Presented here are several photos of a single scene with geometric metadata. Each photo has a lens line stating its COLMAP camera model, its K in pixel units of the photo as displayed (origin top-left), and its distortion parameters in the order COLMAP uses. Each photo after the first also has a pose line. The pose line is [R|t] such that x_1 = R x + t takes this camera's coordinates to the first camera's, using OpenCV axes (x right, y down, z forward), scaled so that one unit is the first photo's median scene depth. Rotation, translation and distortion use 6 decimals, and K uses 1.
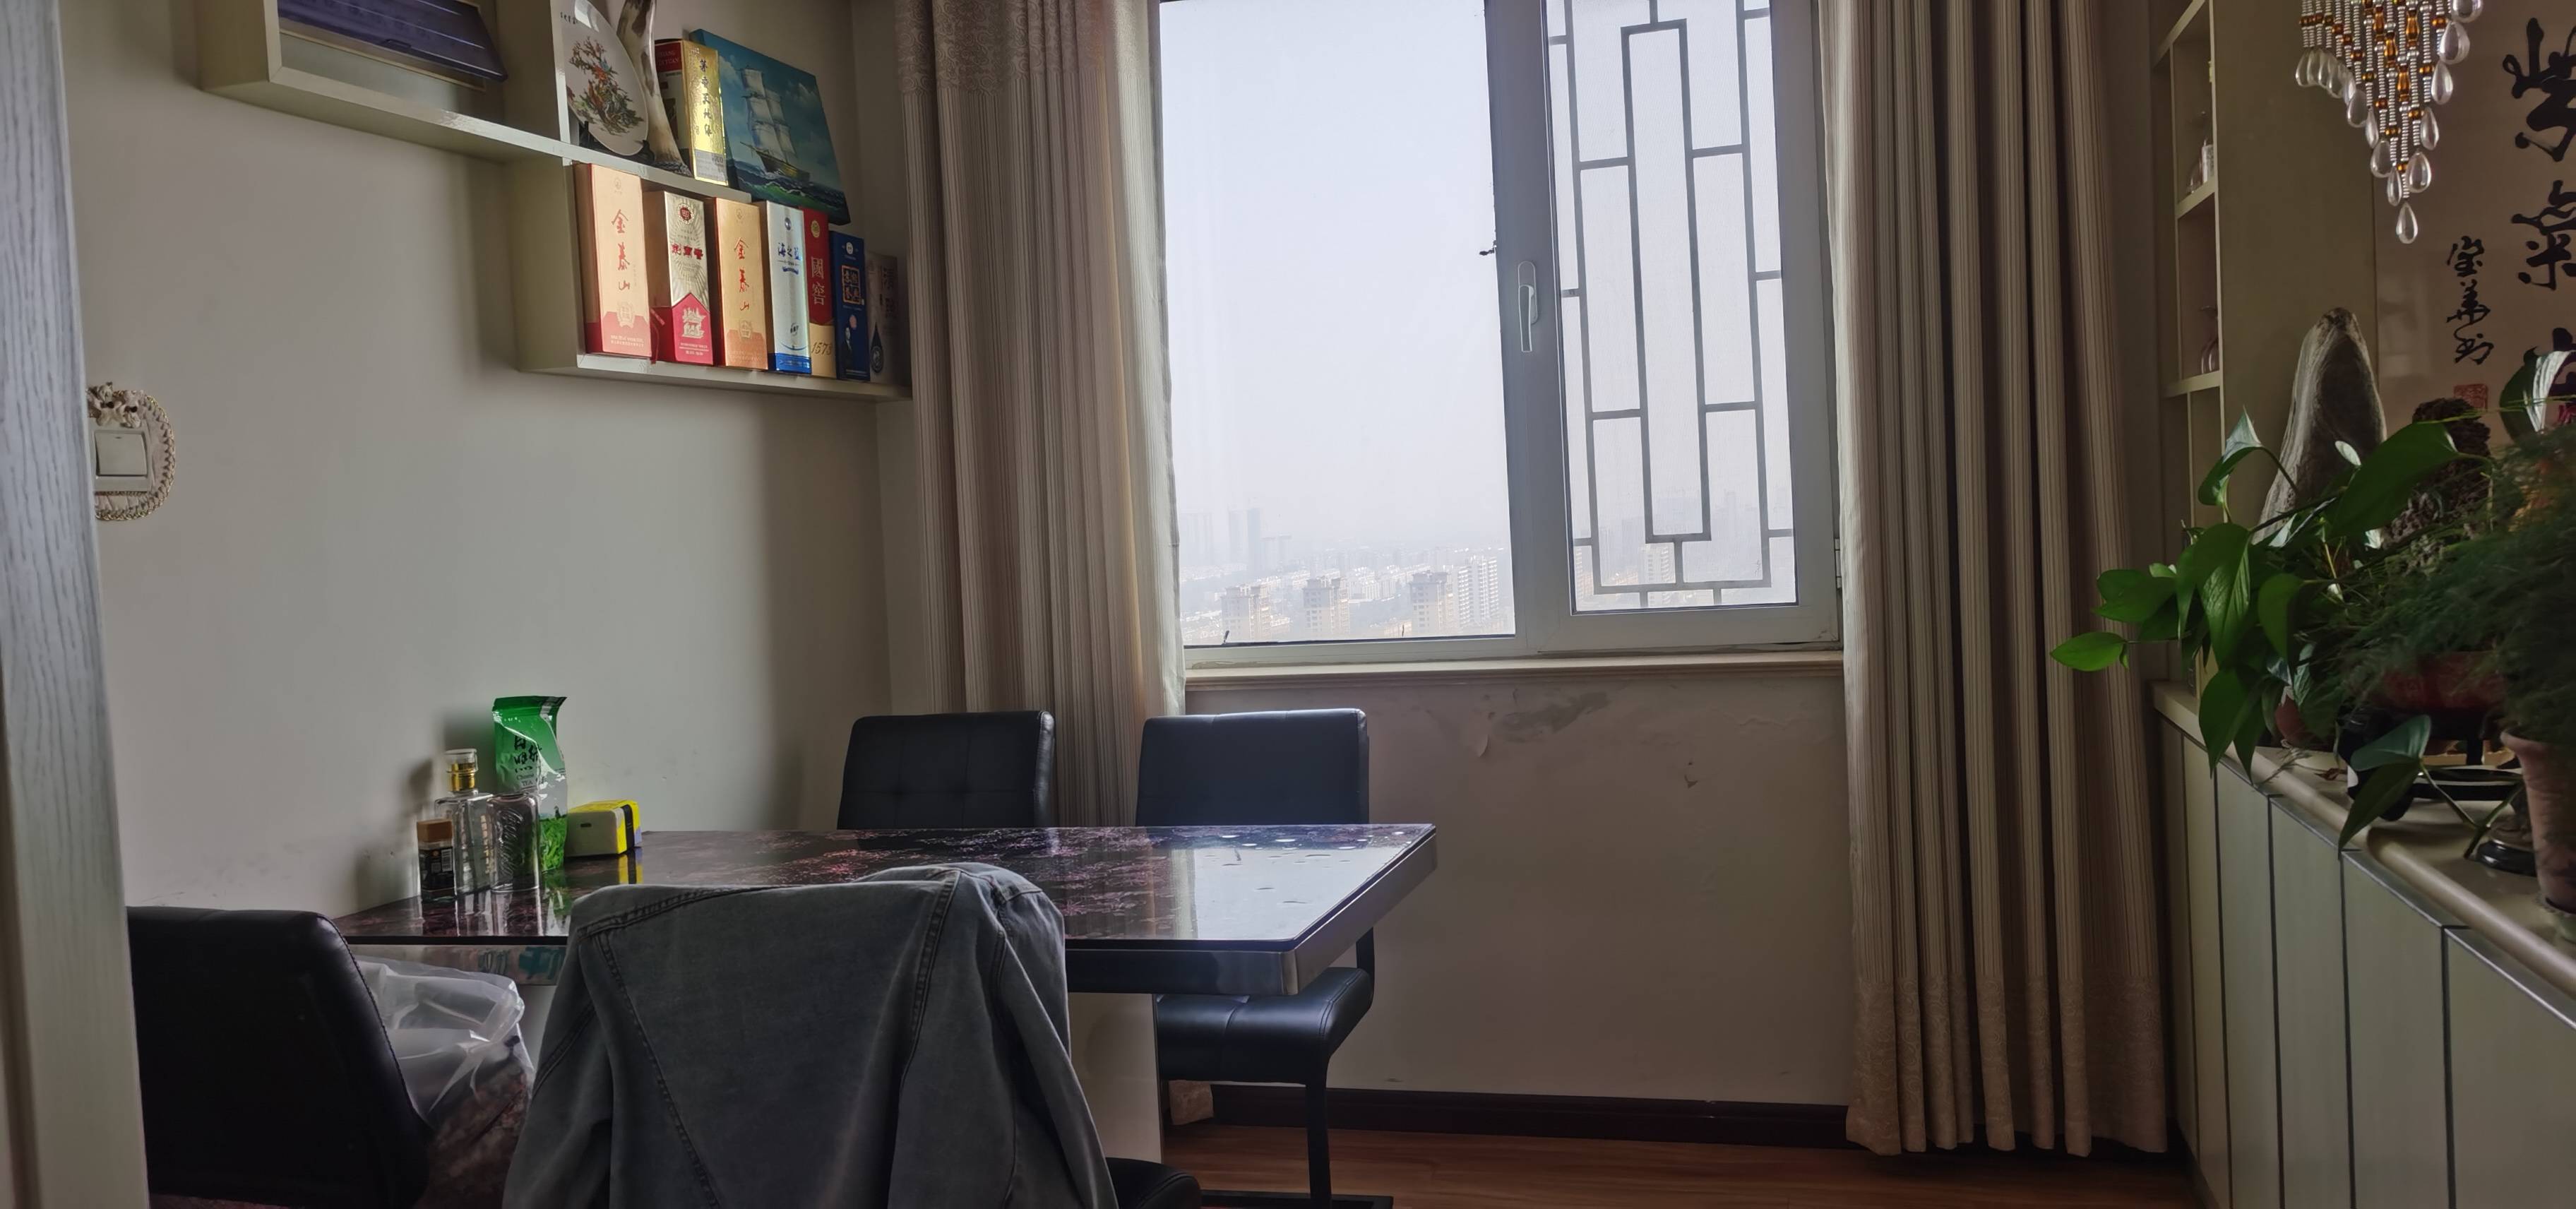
lens RADIAL K [[2133.9, 0, 1291.2], [0, 2133.9, 609.3], [0, 0, 1]] dist [-0.012522, -0.002728]
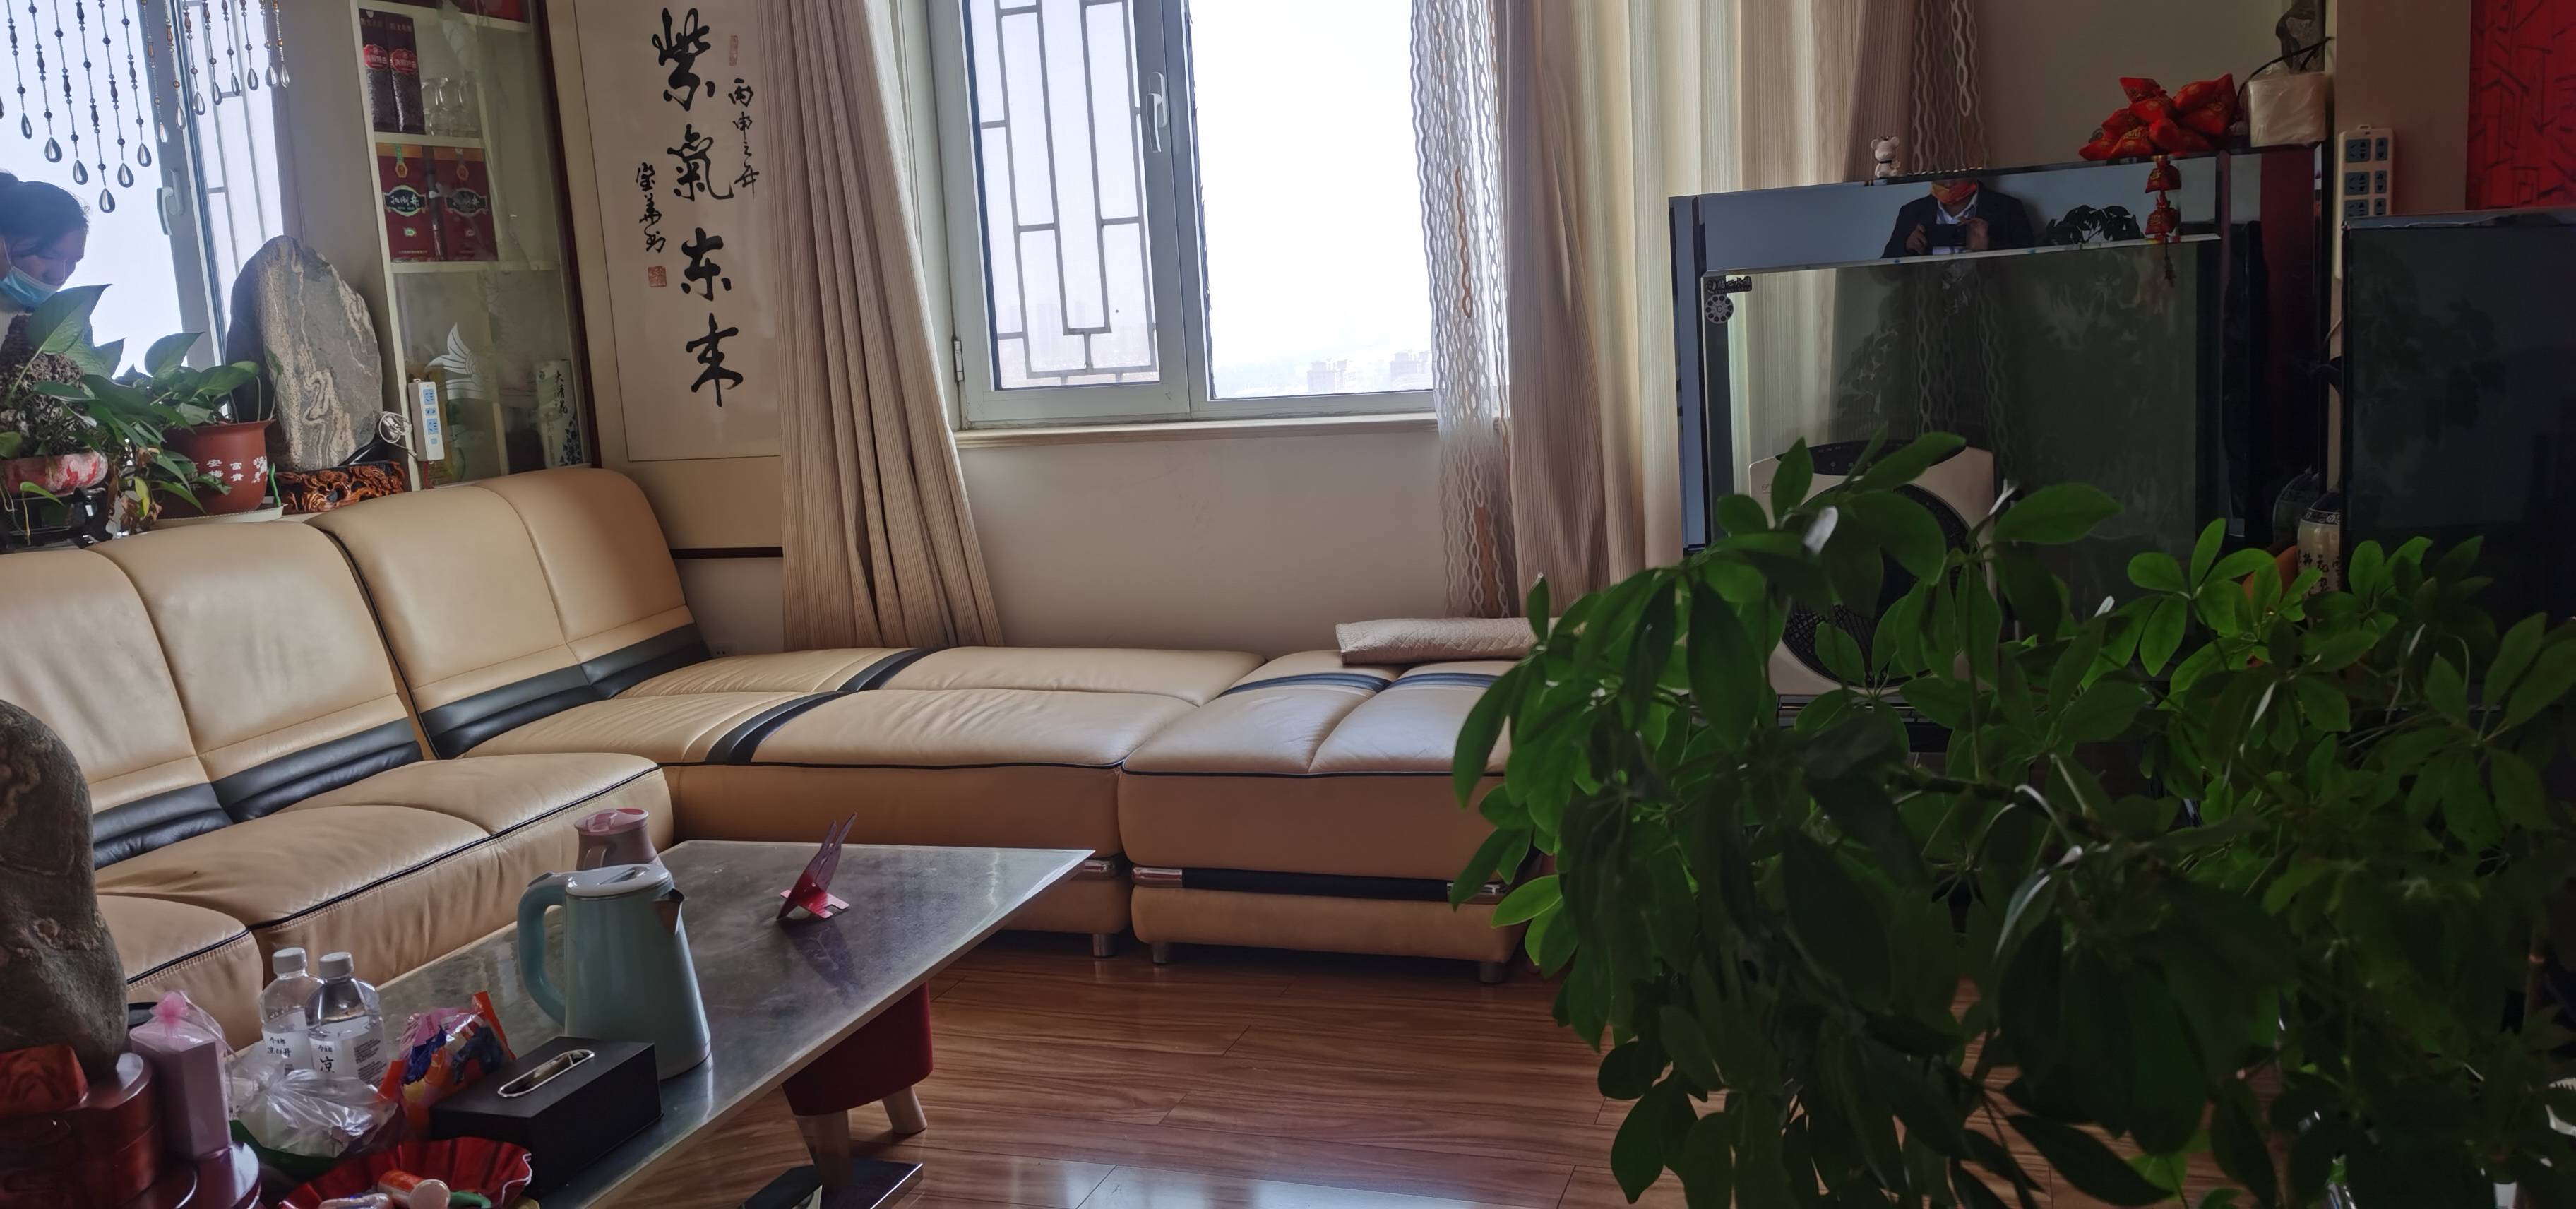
lens RADIAL K [[1943.5, 0, 1290.4], [0, 1943.5, 608.6], [0, 0, 1]] dist [0.041831, -0.000902]
pose [[0.998771, 0.000772, -0.049561, 1.062424], [0.005308, 0.992462, 0.122442, -0.034573], [0.049282, -0.122554, 0.991237, -0.342233]]
